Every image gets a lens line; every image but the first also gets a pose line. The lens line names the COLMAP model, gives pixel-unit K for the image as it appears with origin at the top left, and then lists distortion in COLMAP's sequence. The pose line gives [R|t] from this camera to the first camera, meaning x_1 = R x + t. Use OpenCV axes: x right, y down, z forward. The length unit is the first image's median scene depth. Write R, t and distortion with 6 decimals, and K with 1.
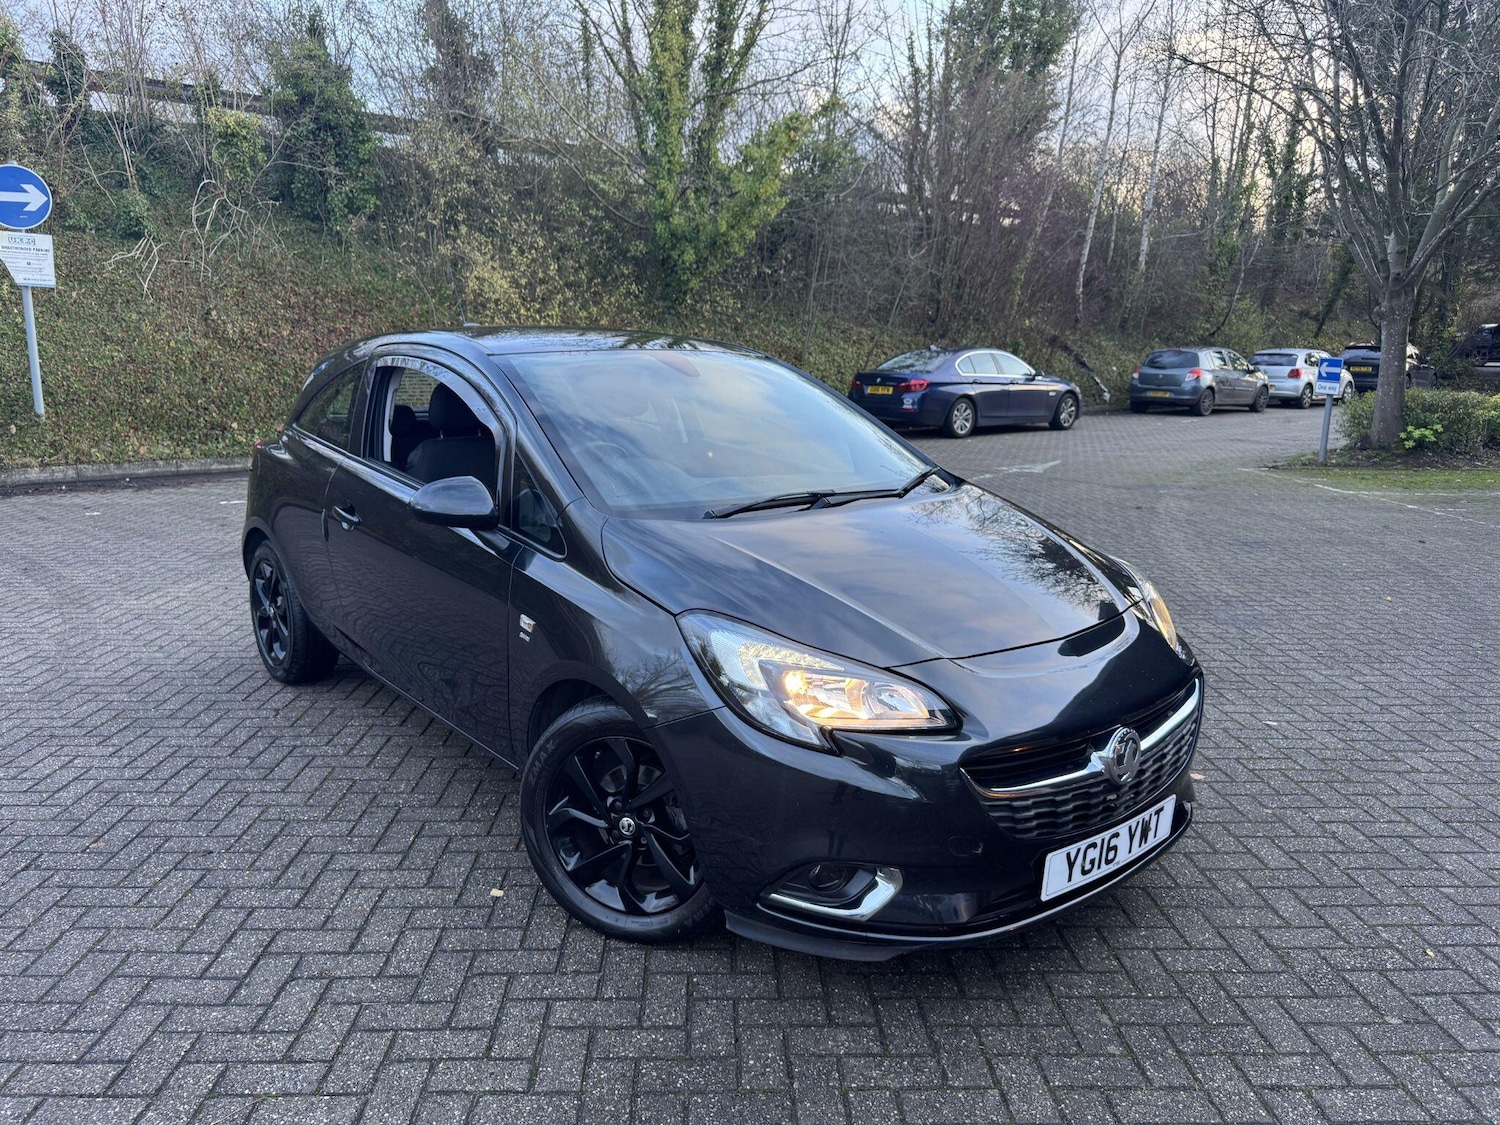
lens RADIAL K [[1067.5, 0, 739.8], [0, 1067.5, 565.3], [0, 0, 1]] dist [0.002867, -0.007221]
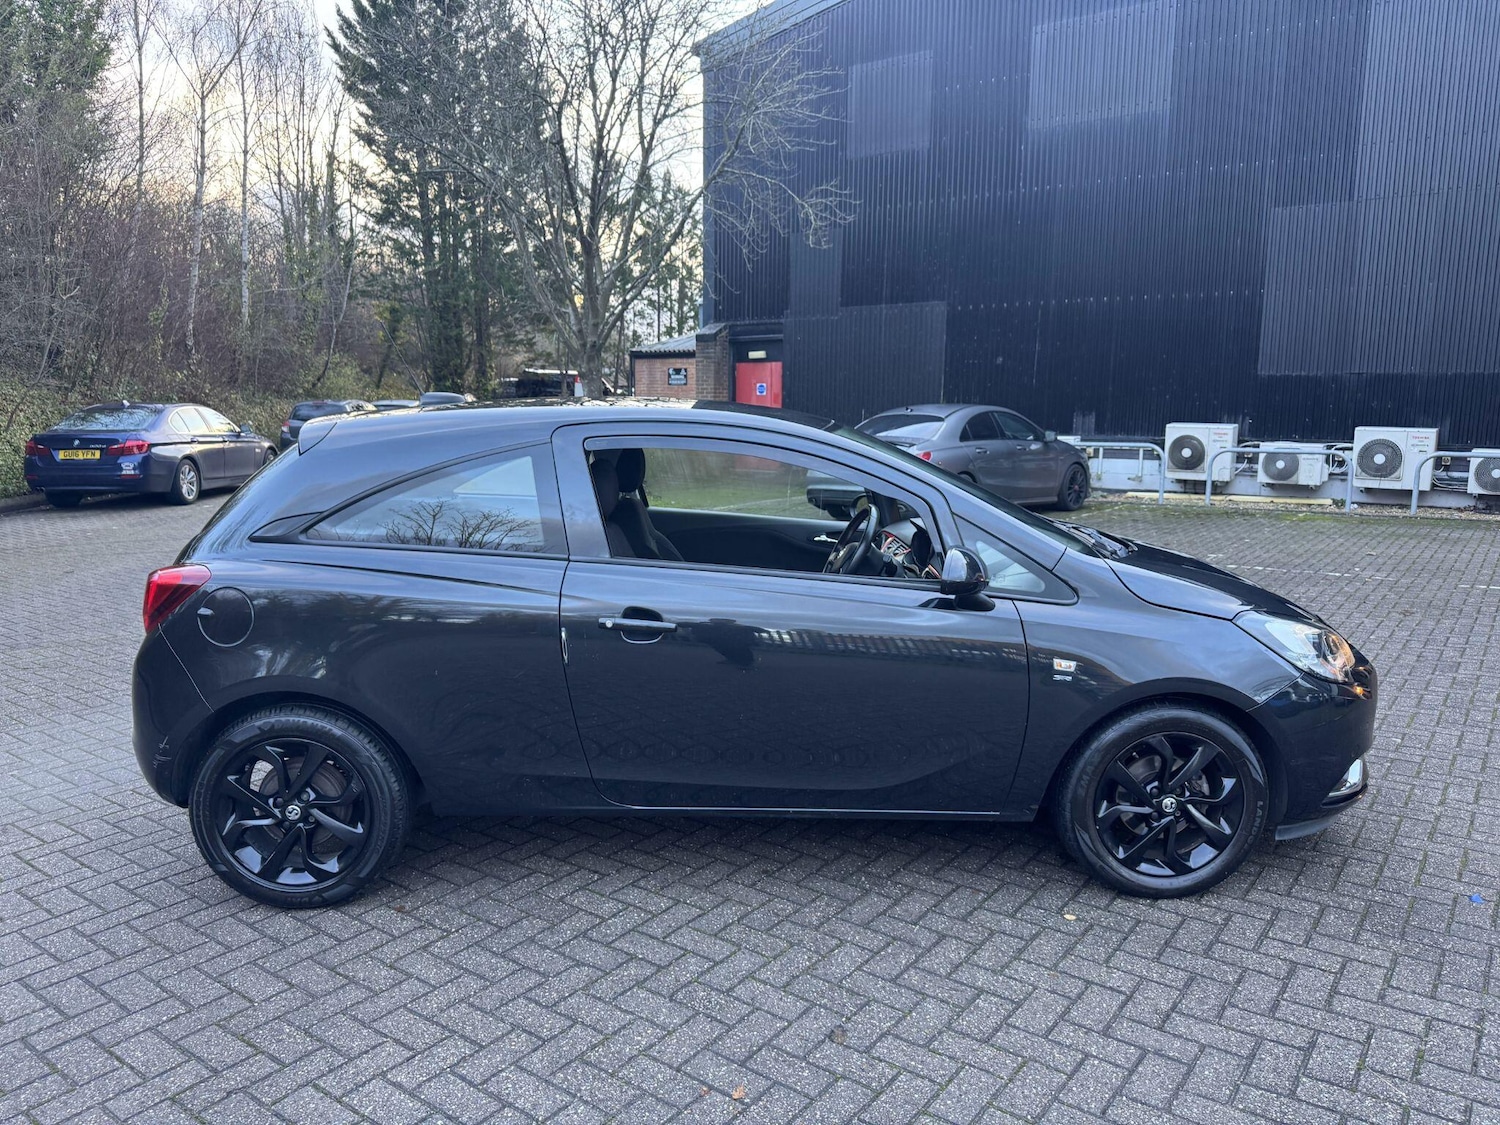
lens RADIAL K [[1064.0, 0, 745.9], [0, 1064.0, 566.0], [0, 0, 1]] dist [0.068364, -0.099623]
pose [[0.616547, -0.128869, 0.776700, -0.291202], [0.163196, 0.986006, 0.034052, -0.032656], [-0.770219, 0.105760, 0.628950, 0.122960]]
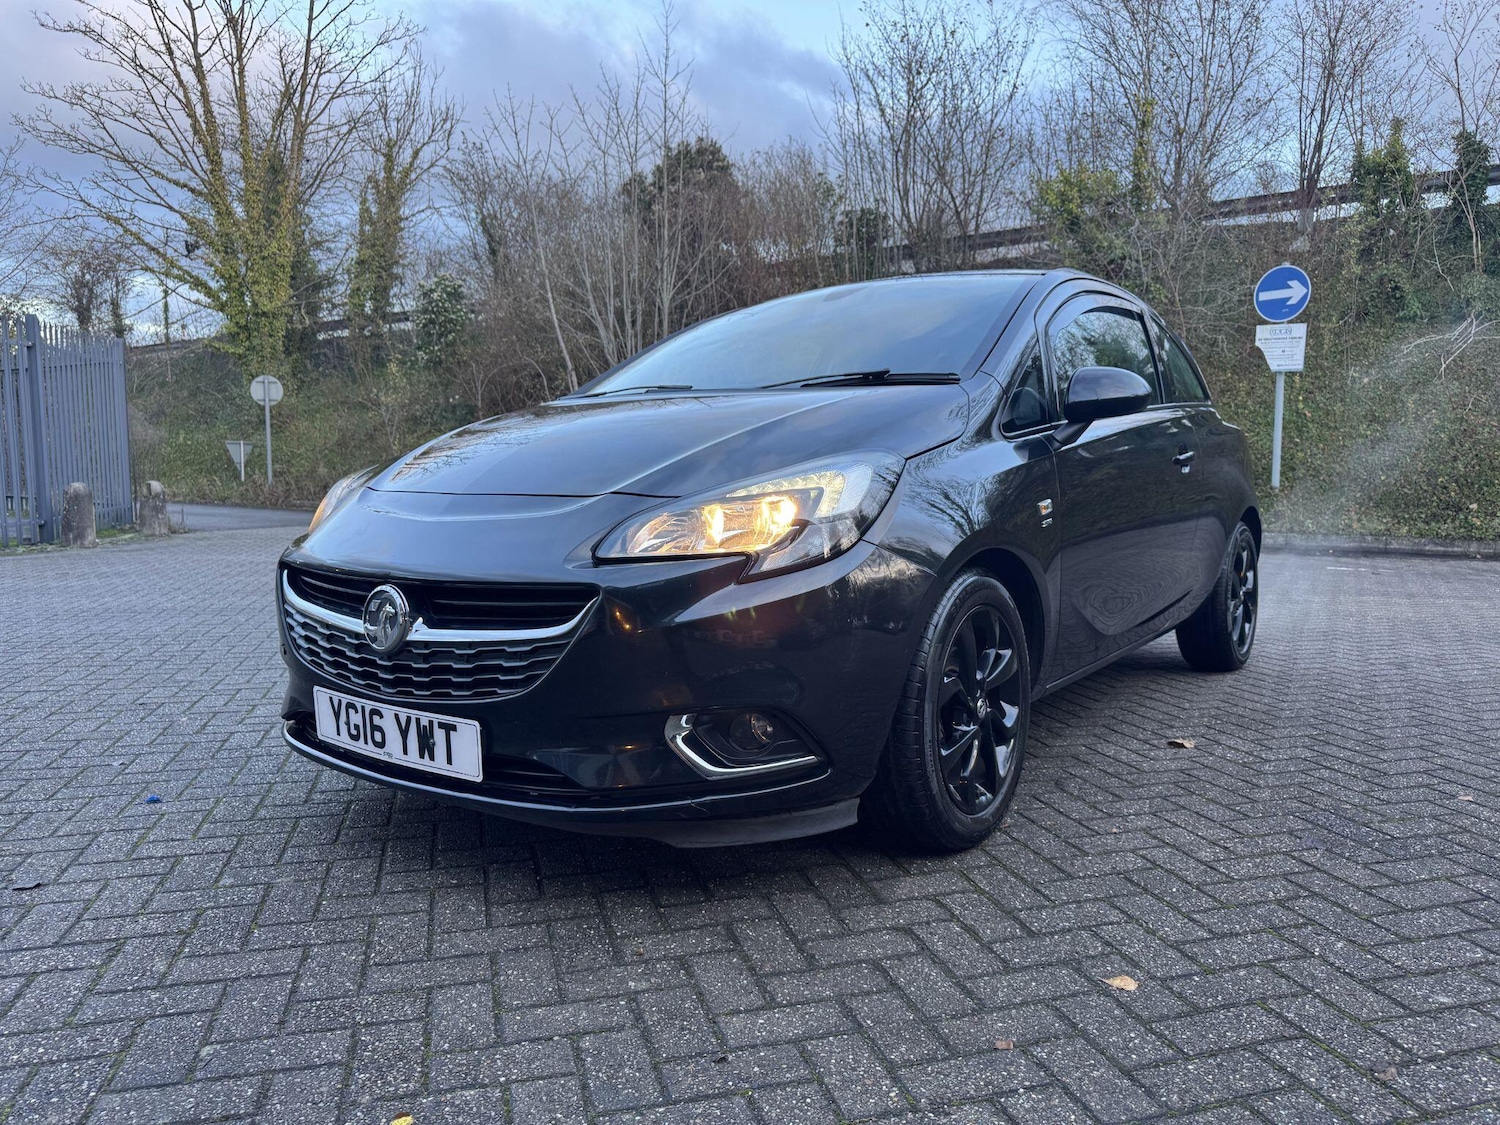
lens RADIAL K [[1053.2, 0, 750.0], [0, 1053.2, 562.5], [0, 0, 1]] dist [0.022618, -0.030487]
pose [[0.238226, 0.069587, -0.968714, 0.249266], [-0.193010, 0.980927, 0.022999, 0.012252], [0.951838, 0.181493, 0.247113, 0.214661]]
